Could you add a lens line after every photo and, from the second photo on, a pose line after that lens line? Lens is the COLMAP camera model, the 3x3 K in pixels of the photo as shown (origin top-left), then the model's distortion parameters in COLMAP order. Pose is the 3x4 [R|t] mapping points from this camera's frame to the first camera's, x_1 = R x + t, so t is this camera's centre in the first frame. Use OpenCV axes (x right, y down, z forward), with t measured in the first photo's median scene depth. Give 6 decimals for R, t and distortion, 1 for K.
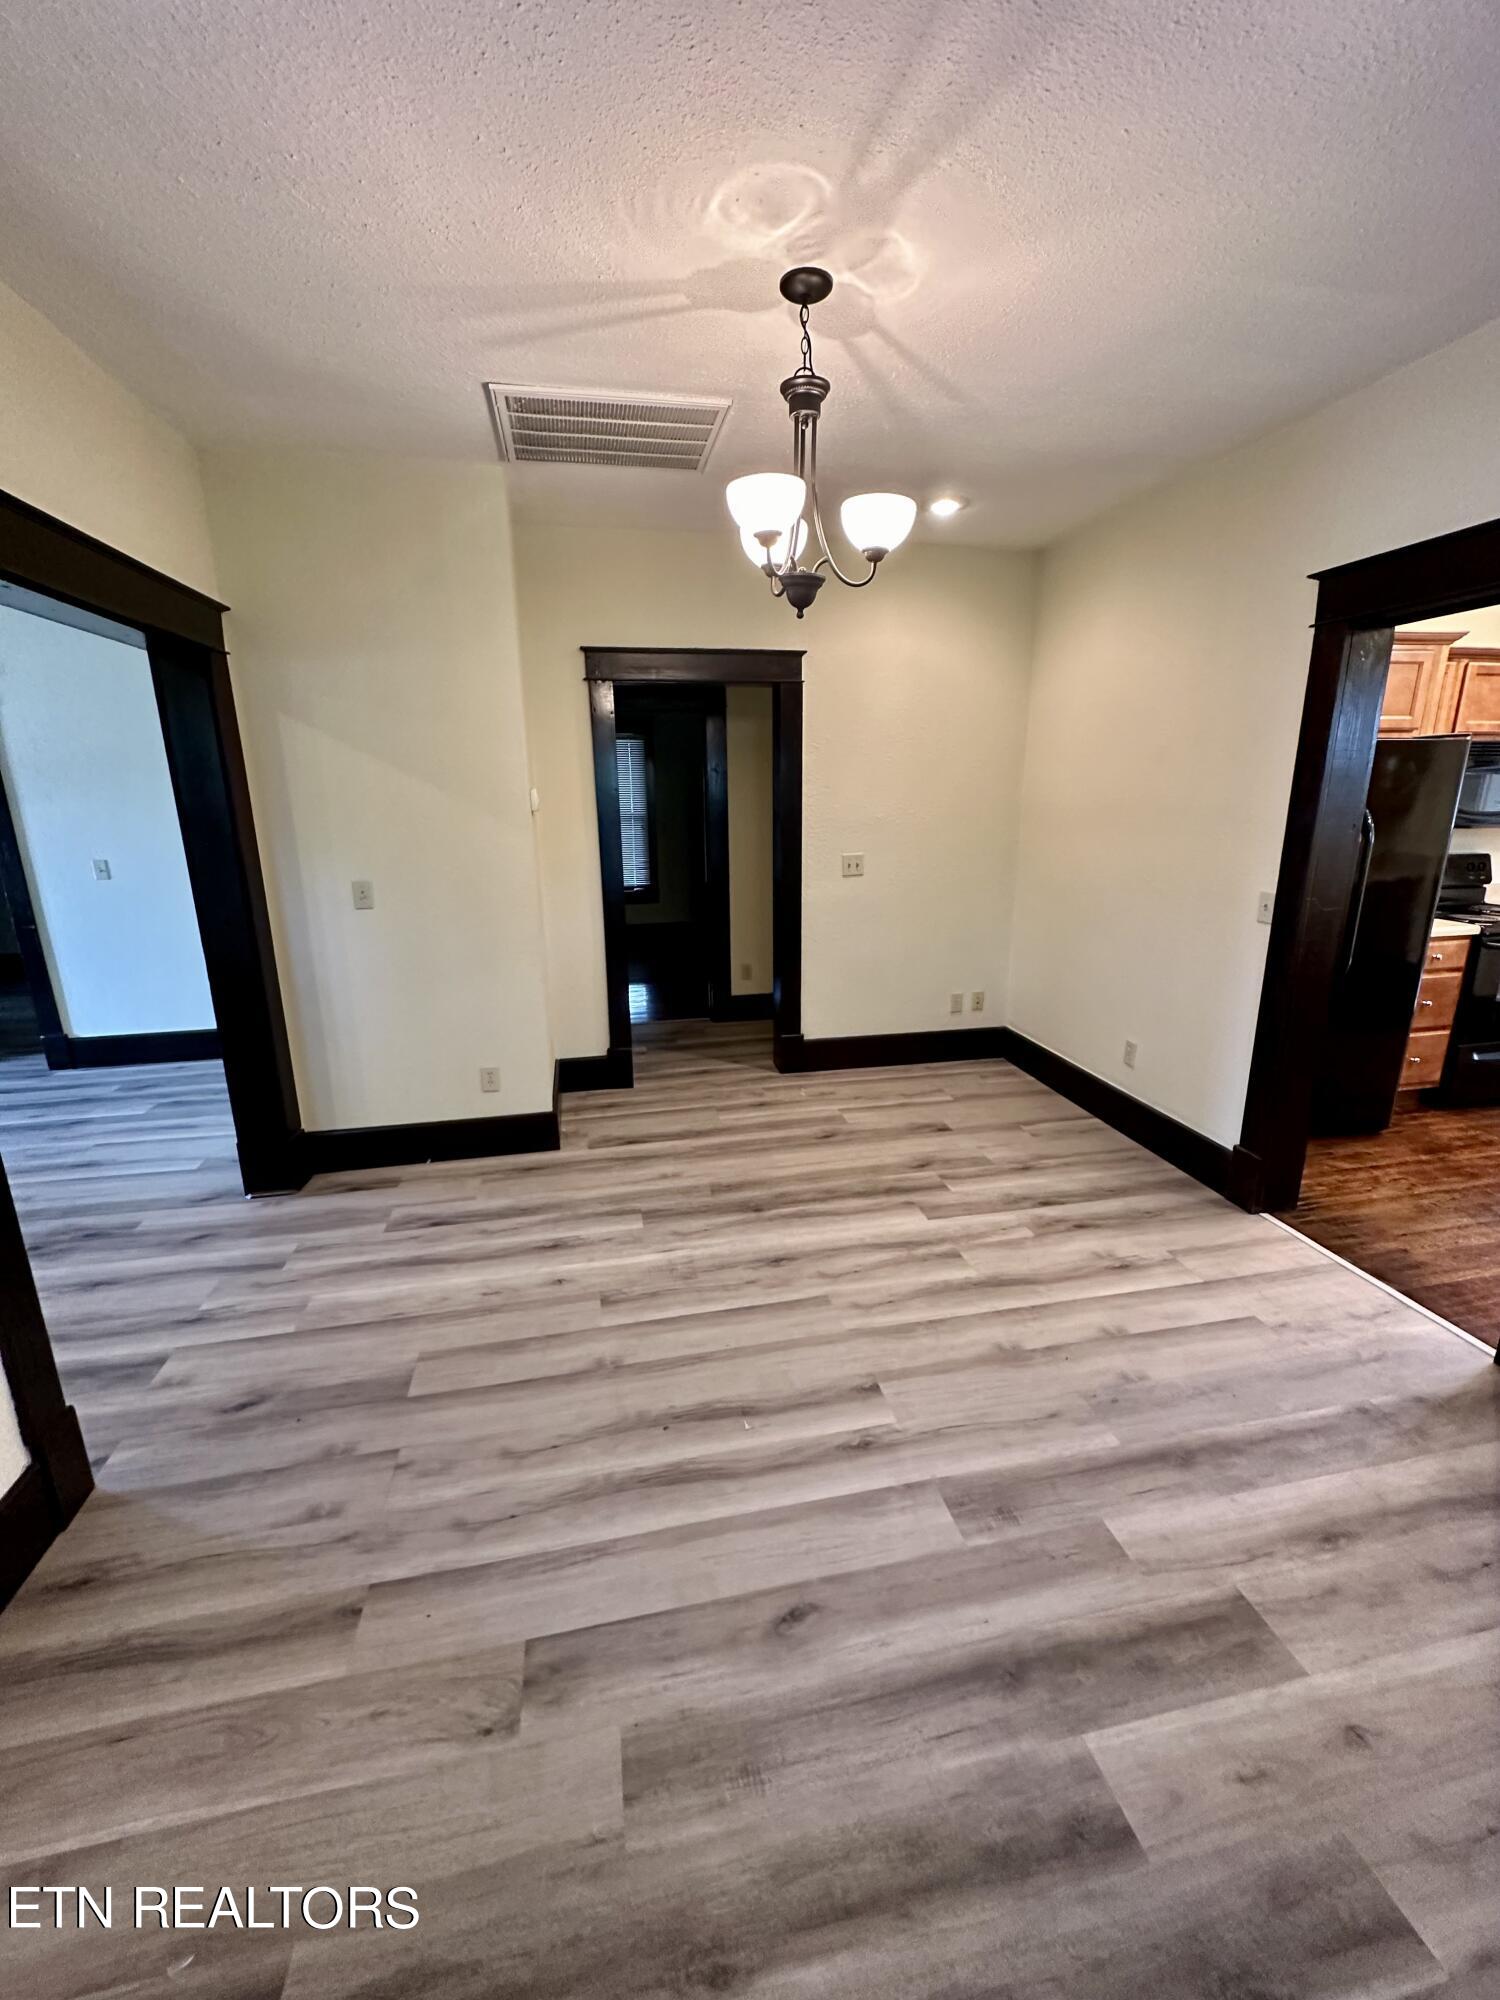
lens RADIAL K [[797.2, 0, 742.8], [0, 797.2, 1000.8], [0, 0, 1]] dist [-0.003470, 0.000760]
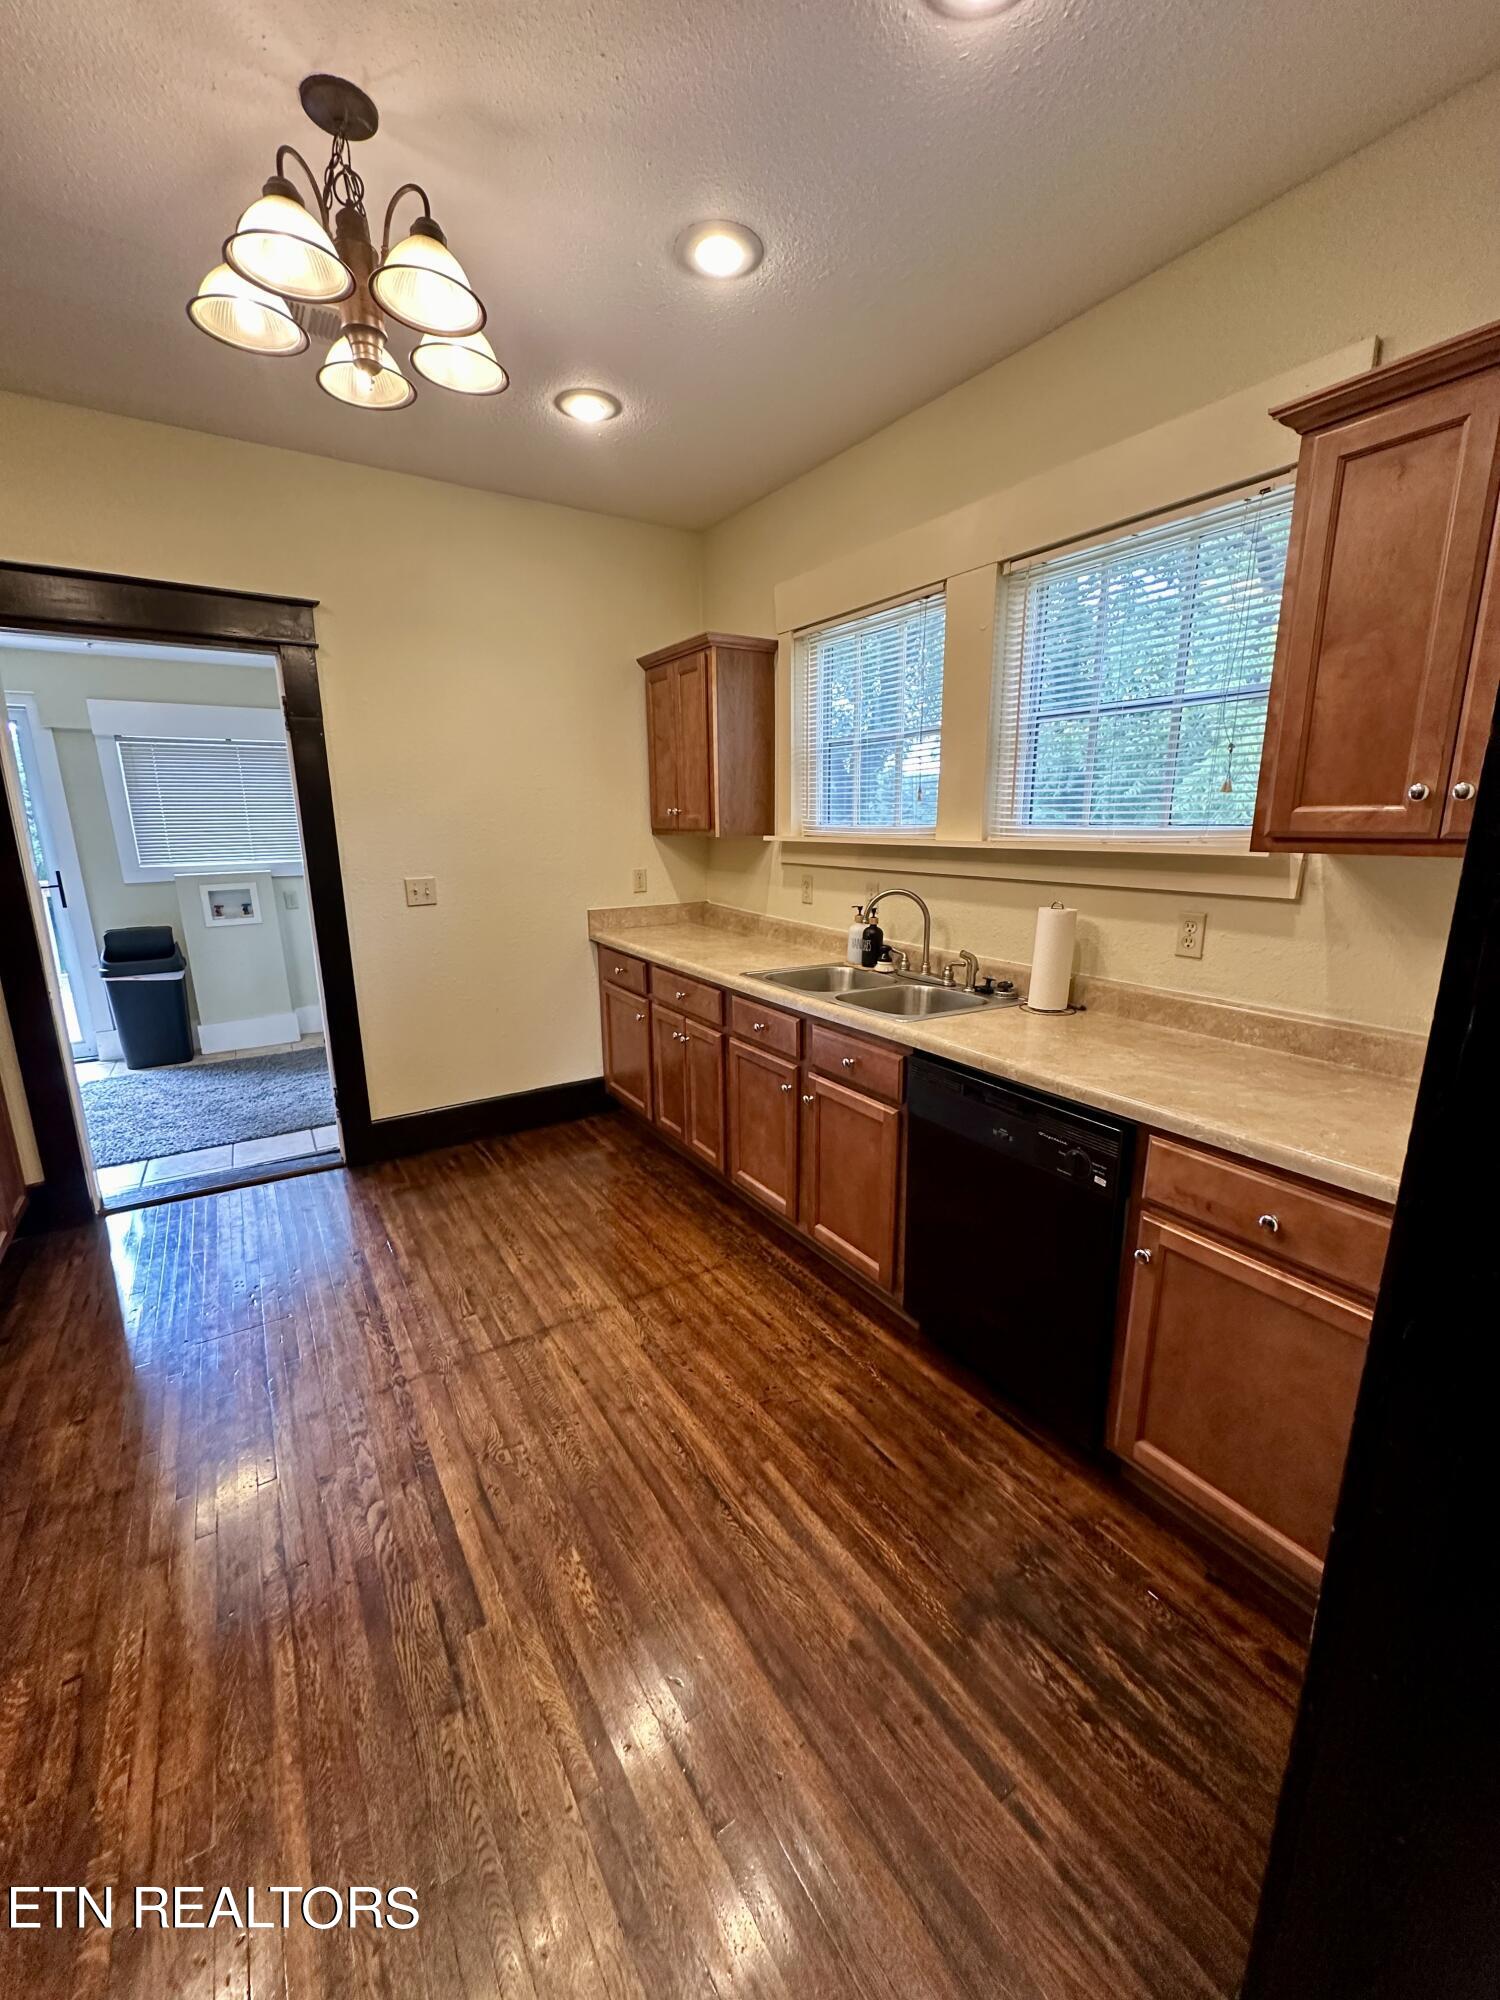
lens RADIAL K [[797.2, 0, 757.8], [0, 797.2, 1000.5], [0, 0, 1]] dist [-0.003470, 0.000760]
pose [[-0.372245, -0.196536, 0.907087, 0.692903], [0.243326, 0.922474, 0.299725, -0.212818], [-0.895671, 0.332289, -0.295563, 0.922971]]
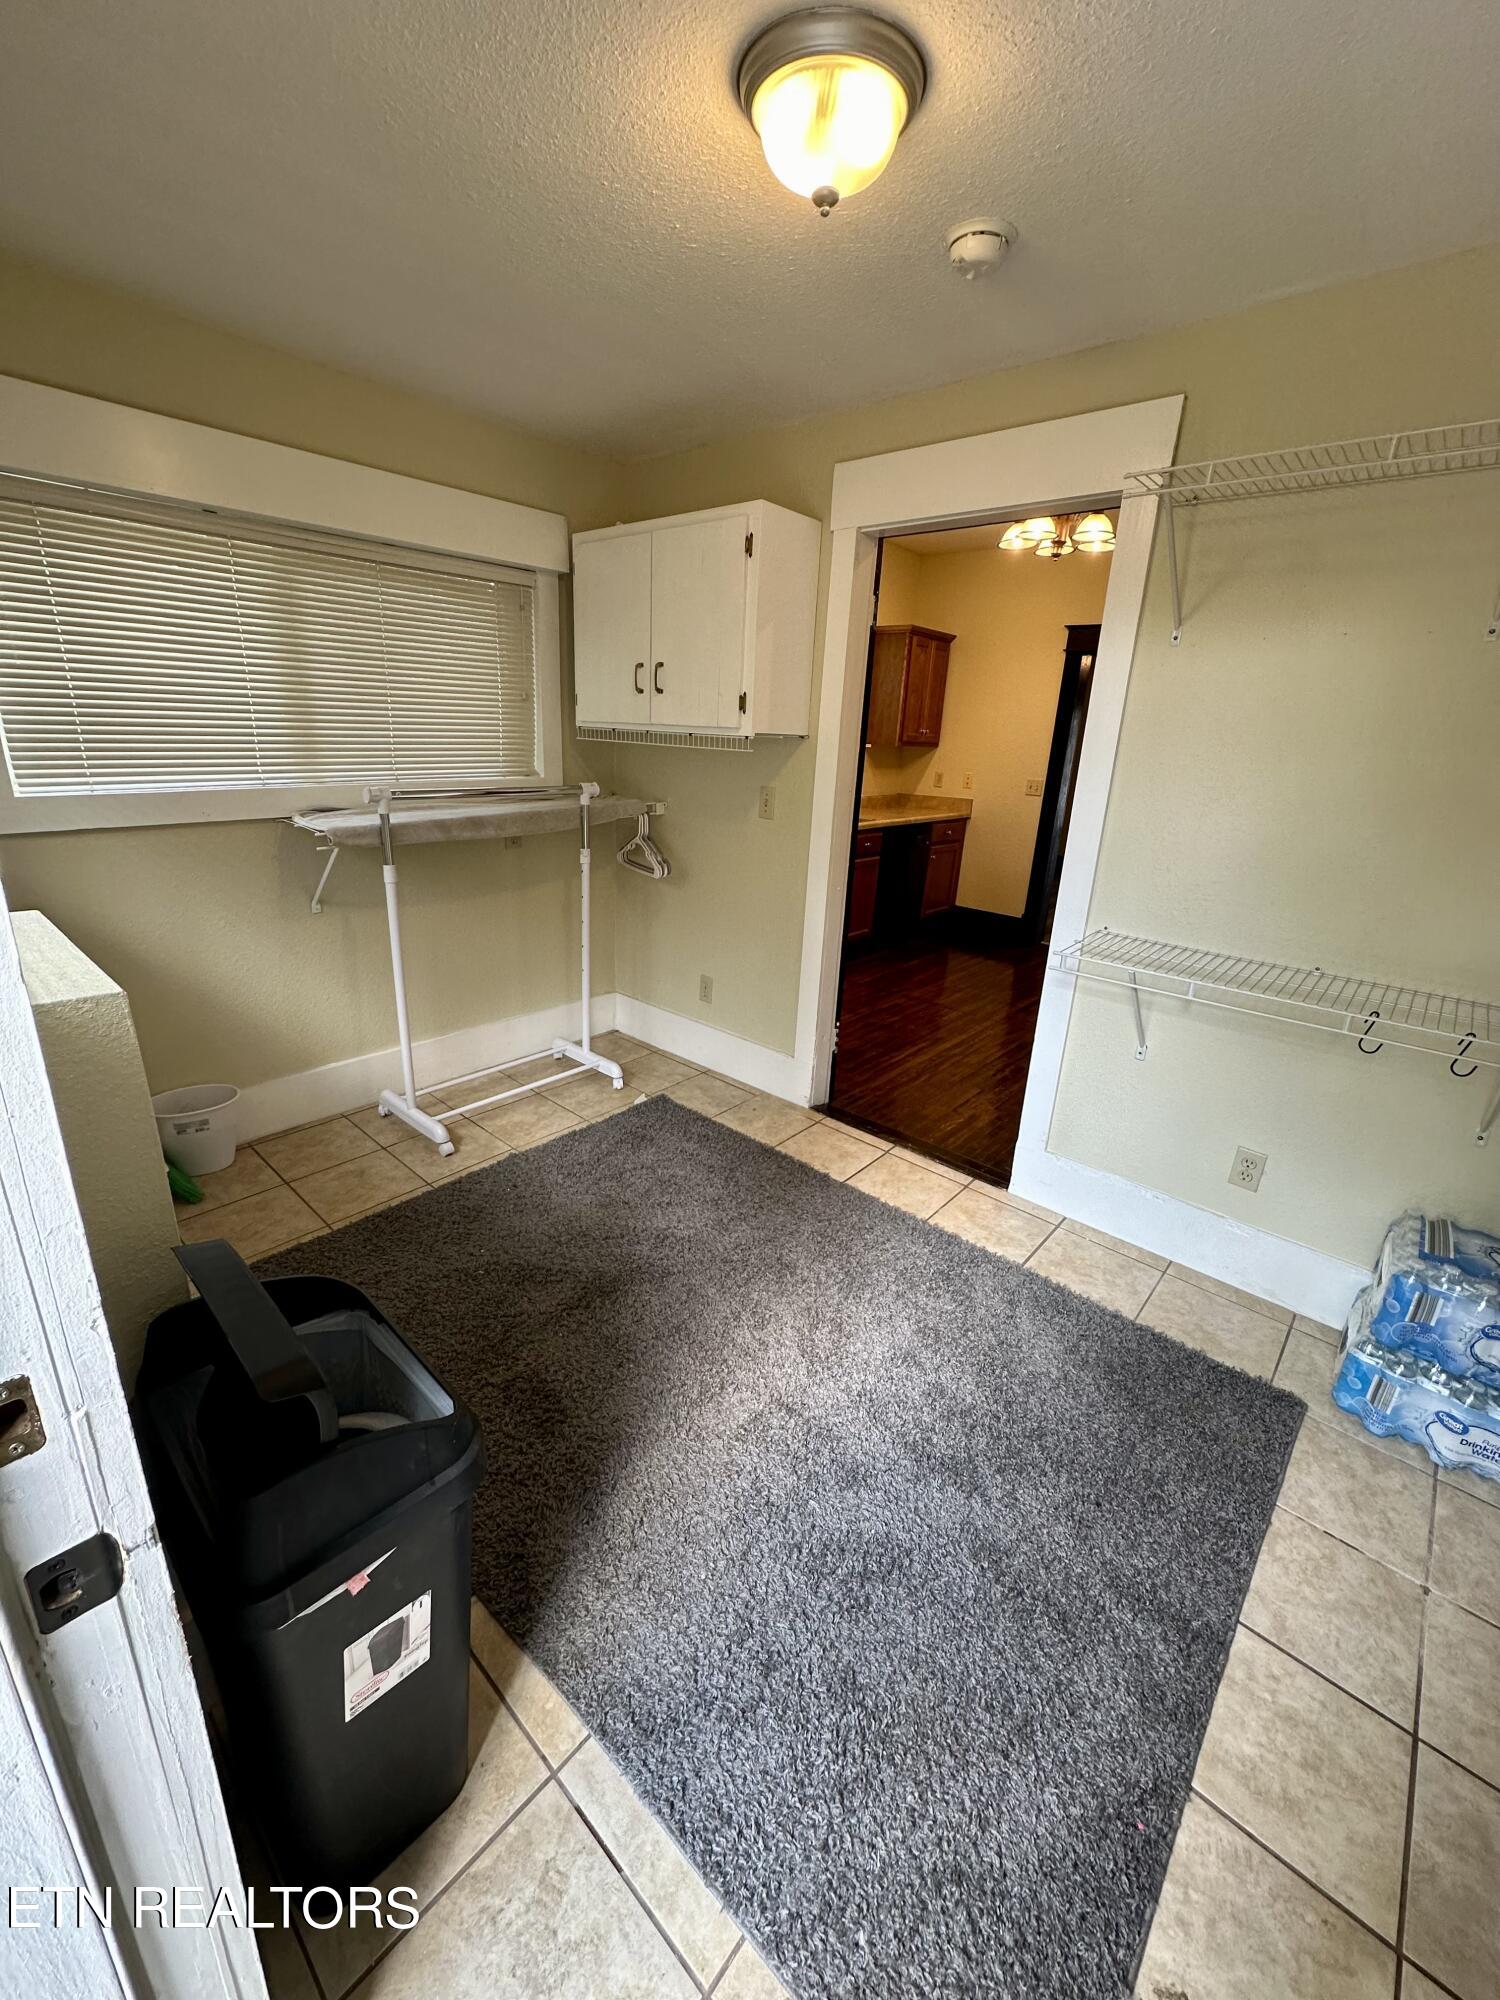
lens RADIAL K [[797.2, 0, 758.2], [0, 797.2, 994.2], [0, 0, 1]] dist [-0.003470, 0.000760]
pose [[-0.782208, 0.167786, -0.599999, 2.744044], [-0.197577, 0.846537, 0.494306, -0.456673], [0.590859, 0.505196, -0.629017, 1.804793]]
